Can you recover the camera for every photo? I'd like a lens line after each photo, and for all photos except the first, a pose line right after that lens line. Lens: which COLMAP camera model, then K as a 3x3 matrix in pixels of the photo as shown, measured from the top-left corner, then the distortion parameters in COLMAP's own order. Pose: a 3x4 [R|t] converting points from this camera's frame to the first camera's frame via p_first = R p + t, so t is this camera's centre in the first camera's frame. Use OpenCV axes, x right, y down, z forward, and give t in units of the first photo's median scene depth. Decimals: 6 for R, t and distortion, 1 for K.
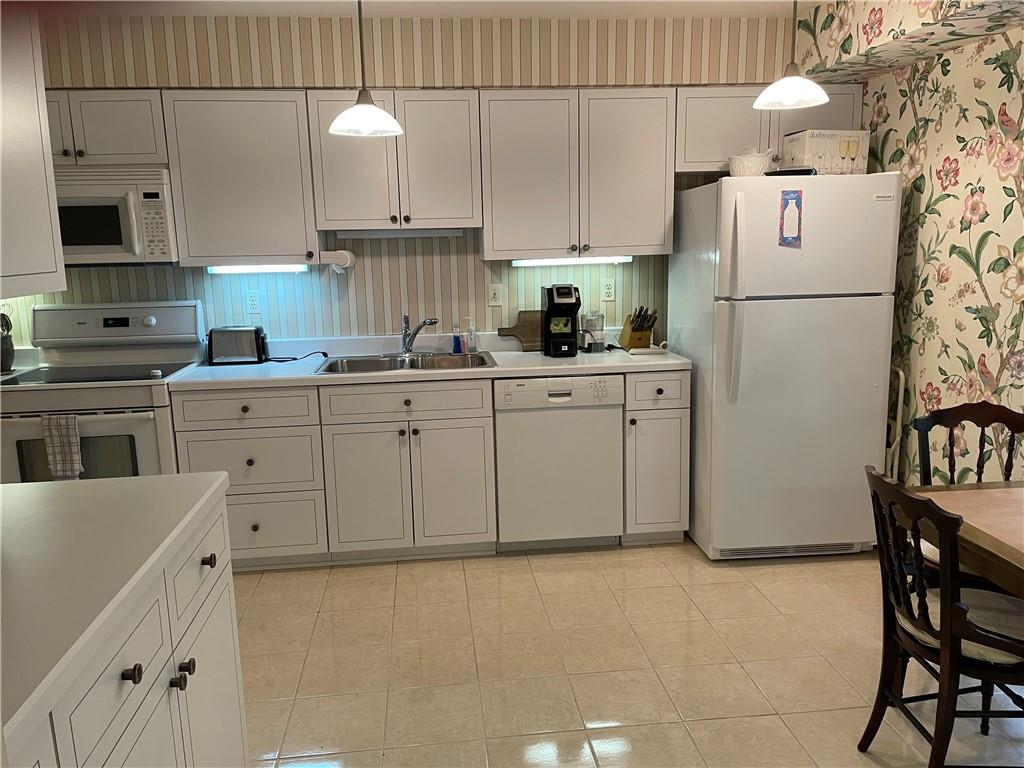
lens RADIAL K [[762.9, 0, 504.4], [0, 762.9, 376.3], [0, 0, 1]] dist [0.008719, -0.028214]
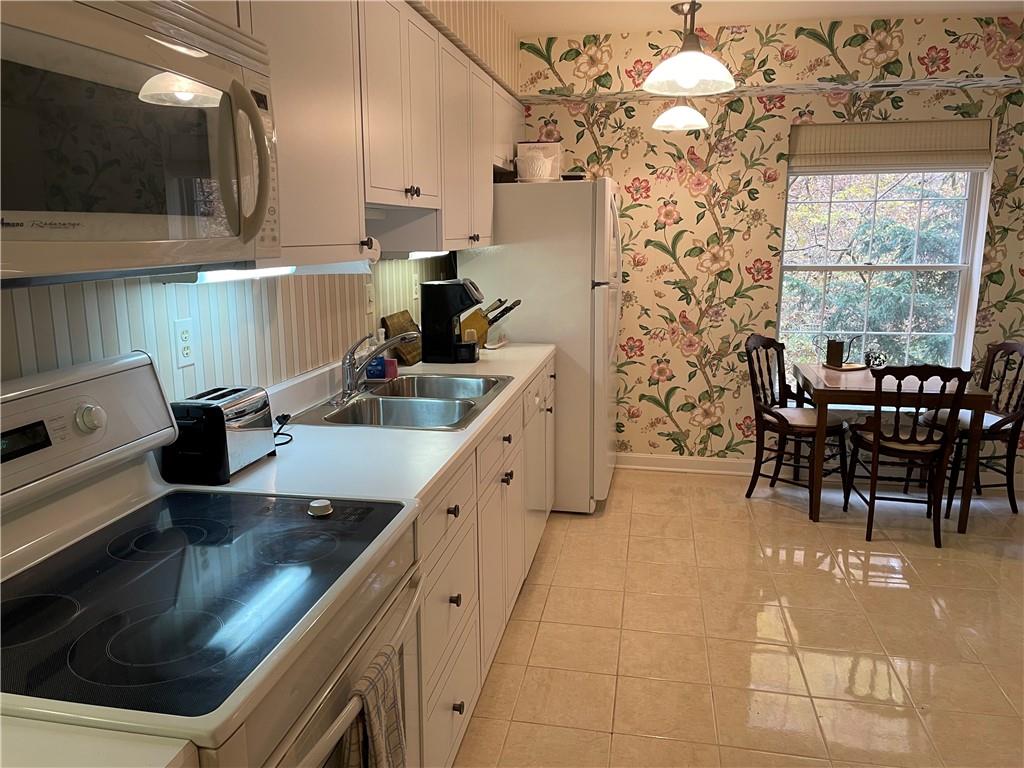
lens RADIAL K [[762.9, 0, 508.5], [0, 762.9, 394.9], [0, 0, 1]] dist [0.008719, -0.028214]
pose [[0.287001, -0.173732, 0.942044, -0.924316], [0.168384, 0.977254, 0.128926, -0.117363], [-0.943015, 0.121623, 0.309727, 0.852162]]
